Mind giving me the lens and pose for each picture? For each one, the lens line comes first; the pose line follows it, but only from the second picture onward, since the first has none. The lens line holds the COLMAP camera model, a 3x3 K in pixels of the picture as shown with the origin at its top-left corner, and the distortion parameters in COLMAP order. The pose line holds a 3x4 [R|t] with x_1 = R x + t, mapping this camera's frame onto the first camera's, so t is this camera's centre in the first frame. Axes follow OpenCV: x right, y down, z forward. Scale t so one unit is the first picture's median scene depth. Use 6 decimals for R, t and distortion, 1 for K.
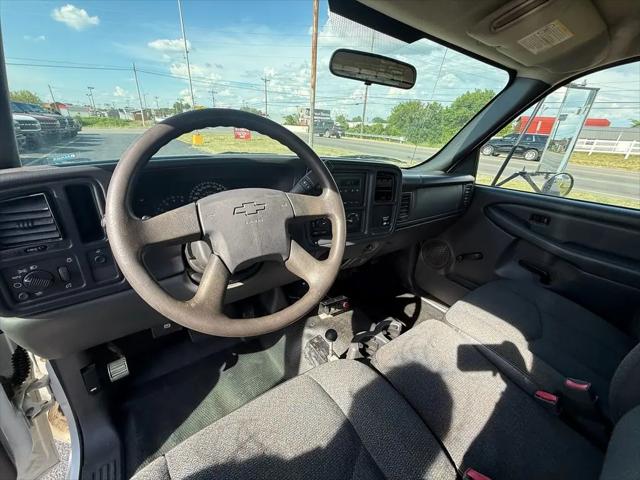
lens RADIAL K [[254.3, 0, 320.1], [0, 254.3, 240.4], [0, 0, 1]] dist [0.000000, -0.000196]
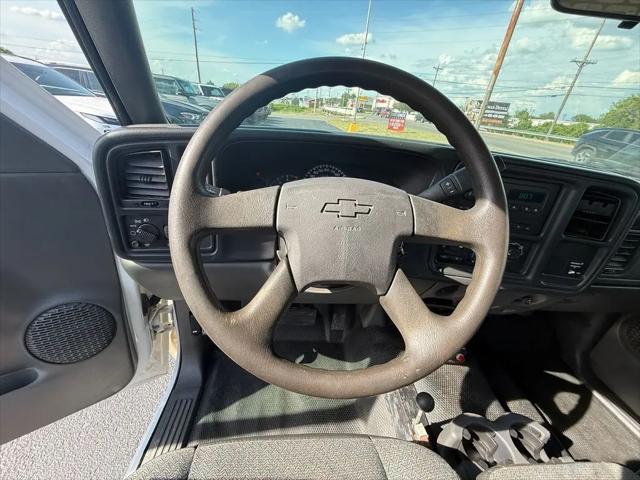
lens RADIAL K [[254.3, 0, 320.1], [0, 254.3, 240.4], [0, 0, 1]] dist [0.000000, -0.000196]
pose [[0.854059, 0.264615, -0.447842, -0.003775], [-0.252271, 0.963621, 0.088278, -0.022941], [0.454909, 0.037583, 0.889744, 0.101268]]
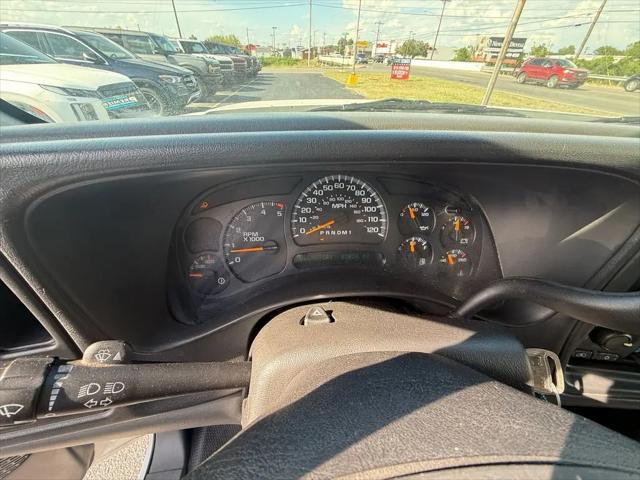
lens RADIAL K [[254.3, 0, 320.1], [0, 254.3, 240.4], [0, 0, 1]] dist [0.000000, -0.000196]
pose [[0.862780, 0.276263, -0.423426, -0.106809], [-0.194241, 0.954357, 0.226878, -0.094023], [0.466777, -0.113499, 0.877061, 0.249073]]
